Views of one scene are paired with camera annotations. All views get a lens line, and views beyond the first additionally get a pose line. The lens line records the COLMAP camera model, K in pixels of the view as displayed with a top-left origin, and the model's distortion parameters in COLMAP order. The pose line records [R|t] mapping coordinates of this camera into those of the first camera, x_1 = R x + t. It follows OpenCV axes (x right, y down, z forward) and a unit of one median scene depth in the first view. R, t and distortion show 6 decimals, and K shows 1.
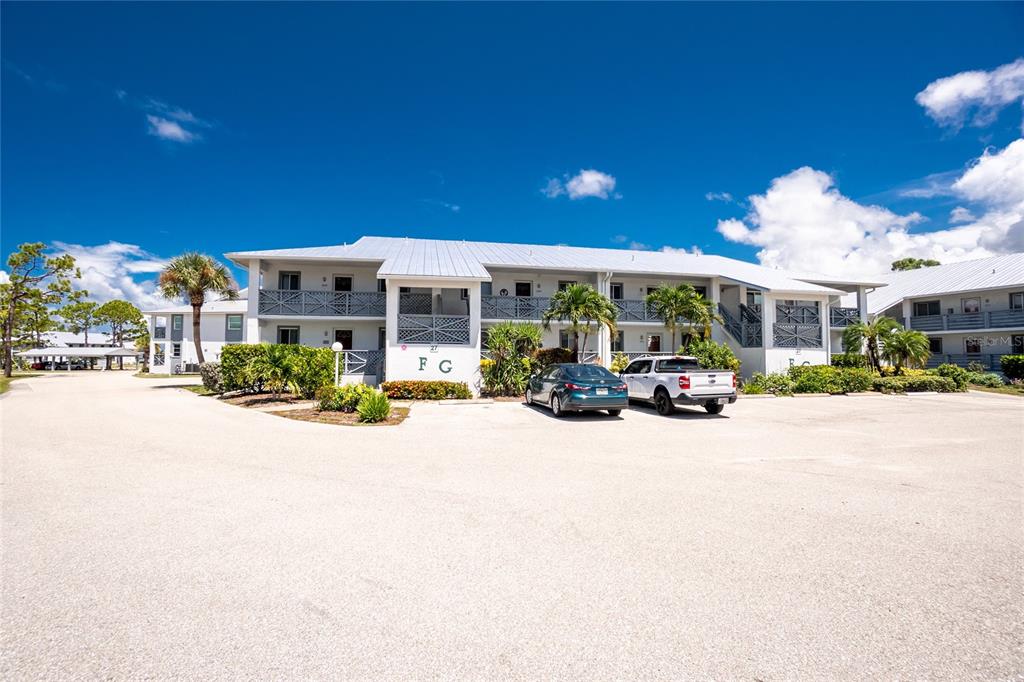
lens RADIAL K [[447.8, 0, 512.0], [0, 447.8, 341.0], [0, 0, 1]] dist [-0.003433, -0.000172]
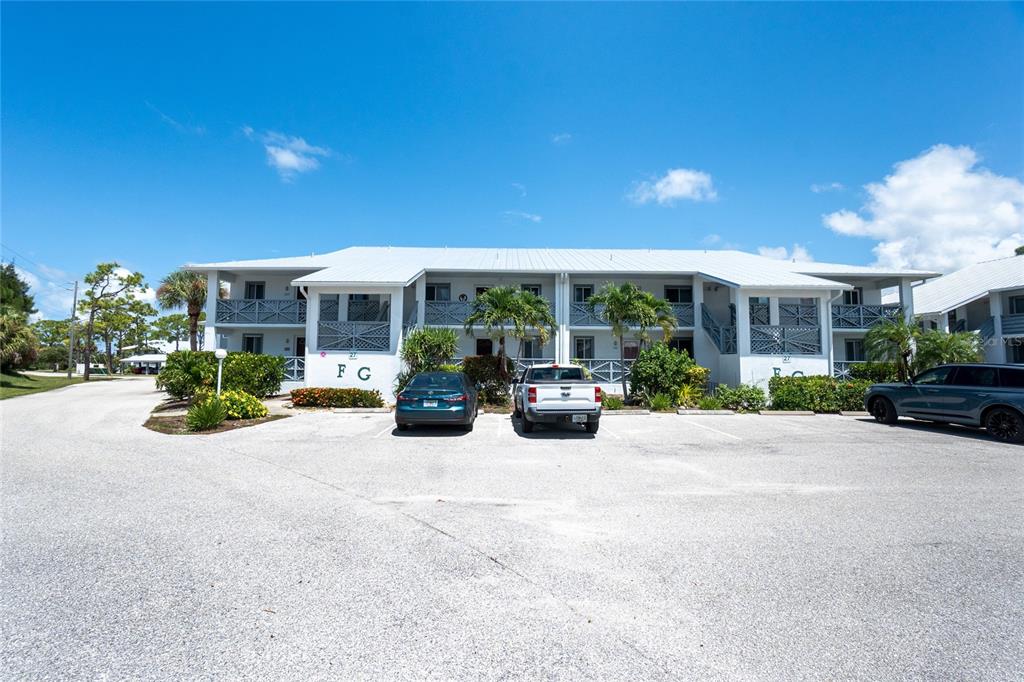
lens RADIAL K [[439.0, 0, 512.0], [0, 439.0, 341.0], [0, 0, 1]] dist [0.018937, -0.000297]
pose [[0.981480, -0.005716, -0.191480, 0.308584], [0.002780, 0.999874, -0.015600, 0.001218], [0.191545, 0.014779, 0.981373, 0.101587]]
